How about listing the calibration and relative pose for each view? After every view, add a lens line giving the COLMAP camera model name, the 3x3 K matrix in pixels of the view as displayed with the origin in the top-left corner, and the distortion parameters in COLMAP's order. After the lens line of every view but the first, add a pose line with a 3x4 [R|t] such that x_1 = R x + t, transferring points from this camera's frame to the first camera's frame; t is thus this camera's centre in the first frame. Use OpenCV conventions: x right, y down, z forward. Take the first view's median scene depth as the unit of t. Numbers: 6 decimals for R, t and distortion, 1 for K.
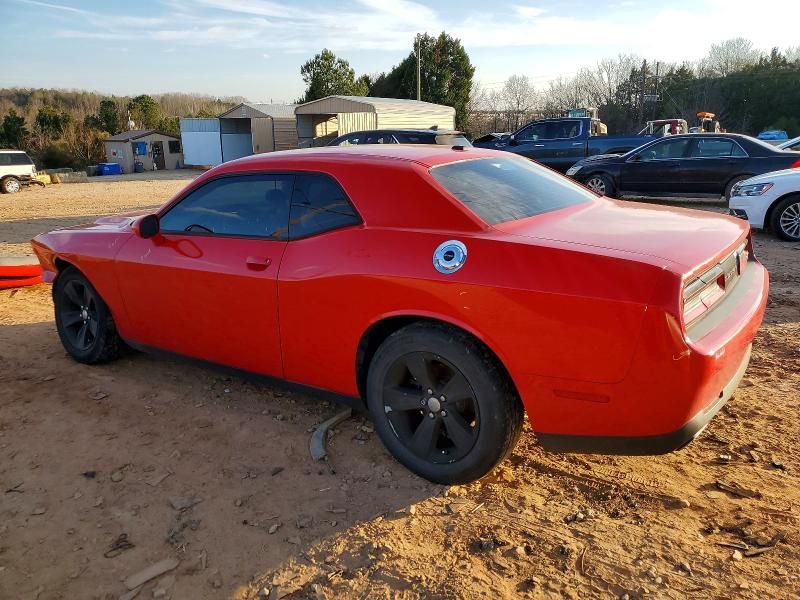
lens RADIAL K [[615.8, 0, 402.4], [0, 615.8, 306.5], [0, 0, 1]] dist [0.042610, -0.021474]
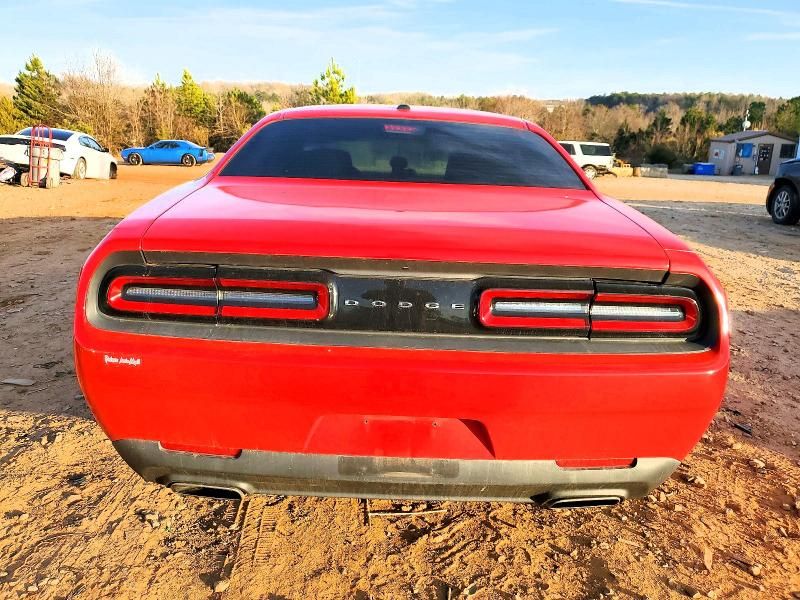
lens RADIAL K [[615.8, 0, 401.3], [0, 615.8, 296.3], [0, 0, 1]] dist [0.042610, -0.021474]
pose [[0.581469, 0.249592, -0.774337, 0.103805], [-0.264732, 0.958027, 0.110007, -0.013440], [0.769292, 0.141026, 0.623138, 0.066503]]
